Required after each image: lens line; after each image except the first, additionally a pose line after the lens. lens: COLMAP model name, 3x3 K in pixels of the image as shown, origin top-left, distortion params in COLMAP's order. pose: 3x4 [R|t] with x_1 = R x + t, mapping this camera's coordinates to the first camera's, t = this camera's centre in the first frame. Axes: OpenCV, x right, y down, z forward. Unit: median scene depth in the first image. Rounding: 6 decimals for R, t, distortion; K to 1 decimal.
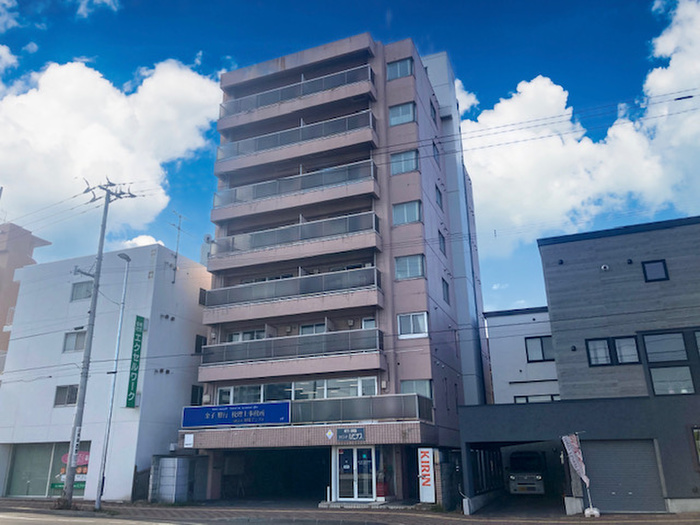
lens RADIAL K [[568.4, 0, 348.5], [0, 568.4, 261.3], [0, 0, 1]] dist [0.006481, -0.019069]
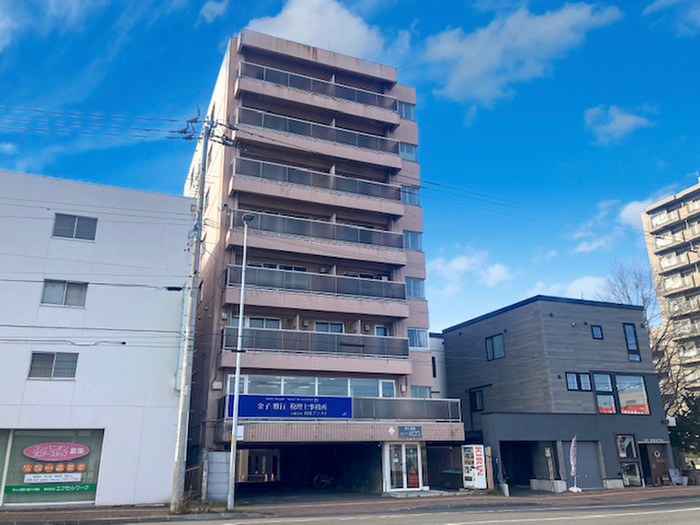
lens RADIAL K [[568.4, 0, 348.2], [0, 568.4, 262.4], [0, 0, 1]] dist [0.006481, -0.019069]
pose [[0.723912, 0.226077, 0.651798, -0.876835], [-0.224475, 0.970559, -0.087329, 0.104576], [-0.652352, -0.083093, 0.753348, 0.259456]]
